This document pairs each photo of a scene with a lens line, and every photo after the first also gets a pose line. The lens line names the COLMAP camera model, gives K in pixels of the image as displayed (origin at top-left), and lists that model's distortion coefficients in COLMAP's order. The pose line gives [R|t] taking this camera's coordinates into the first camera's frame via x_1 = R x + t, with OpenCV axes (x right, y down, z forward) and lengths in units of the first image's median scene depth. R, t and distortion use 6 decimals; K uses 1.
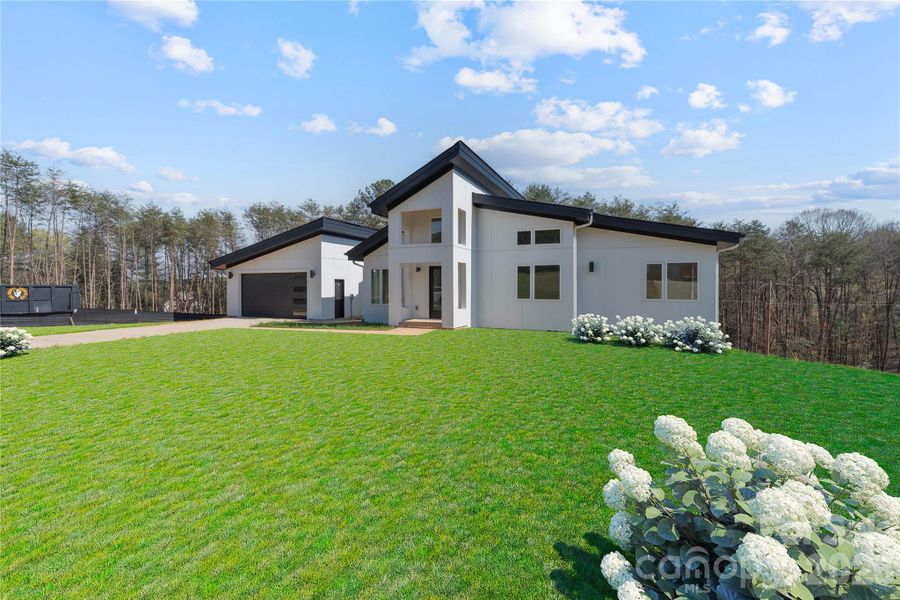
lens RADIAL K [[396.8, 0, 454.1], [0, 396.8, 295.7], [0, 0, 1]] dist [0.000488, -0.000026]
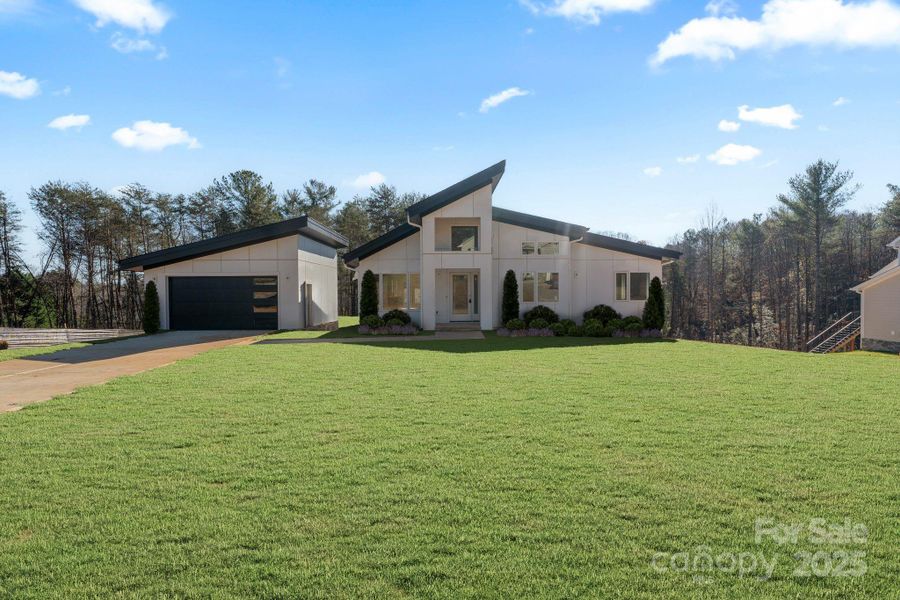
lens RADIAL K [[396.8, 0, 454.1], [0, 396.8, 295.7], [0, 0, 1]] dist [0.000488, -0.000026]
pose [[0.913253, -0.011284, 0.407237, -0.398356], [0.015200, 0.999864, -0.006383, -0.003327], [-0.407110, 0.012019, 0.913300, 0.027857]]
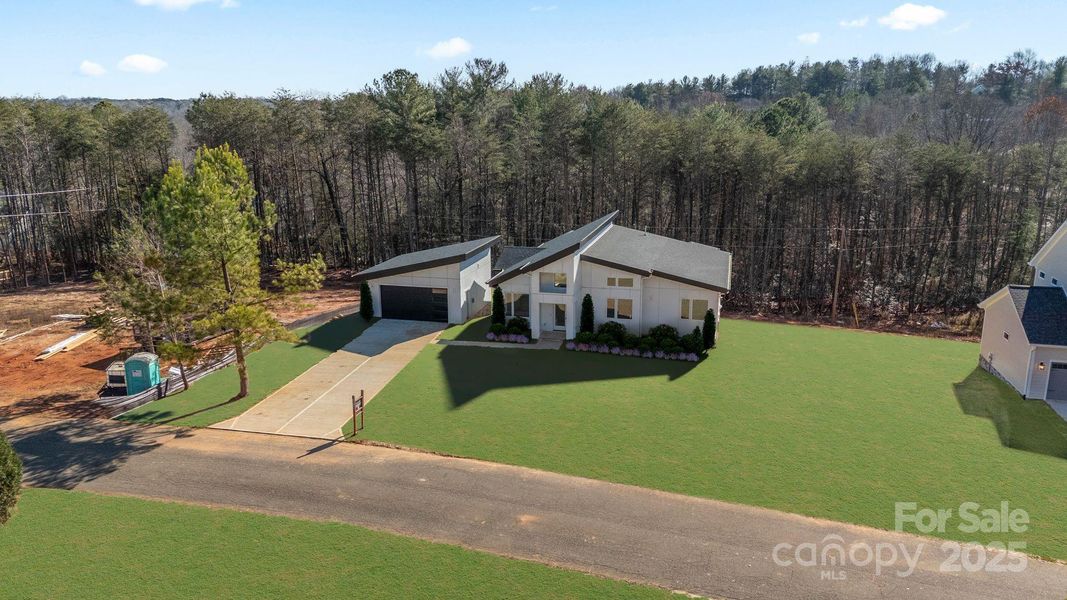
lens RADIAL K [[771.2, 0, 533.5], [0, 771.2, 300.0], [0, 0, 1]] dist [0.001739, 0.000436]
pose [[0.991356, -0.041664, 0.124408, -0.436730], [0.014462, 0.977161, 0.212007, -0.608225], [-0.130400, -0.208375, 0.969317, -1.658834]]
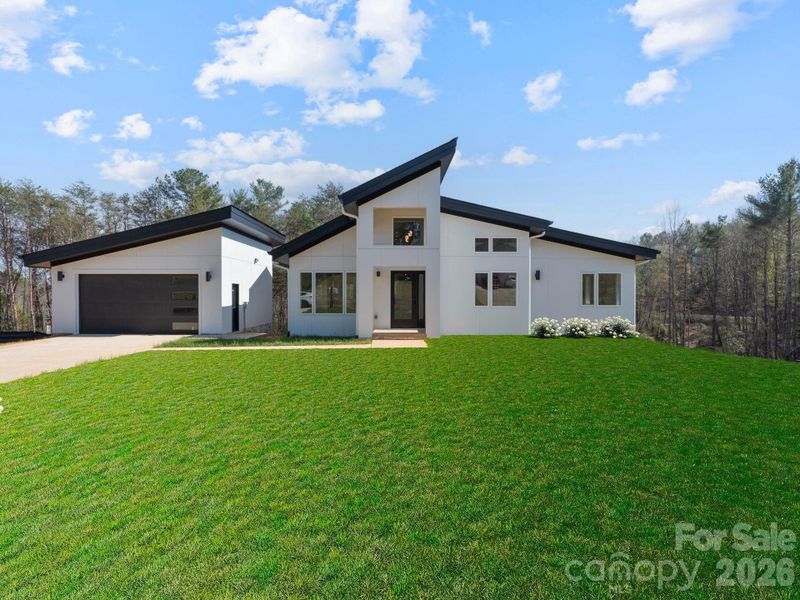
lens RADIAL K [[392.4, 0, 400.0], [0, 392.4, 300.0], [0, 0, 1]] dist [-0.001420, 0.000108]
pose [[0.918951, -0.003739, 0.394353, -0.328931], [0.005854, 0.999974, -0.004159, -0.002658], [-0.394327, 0.006130, 0.918950, 0.137802]]
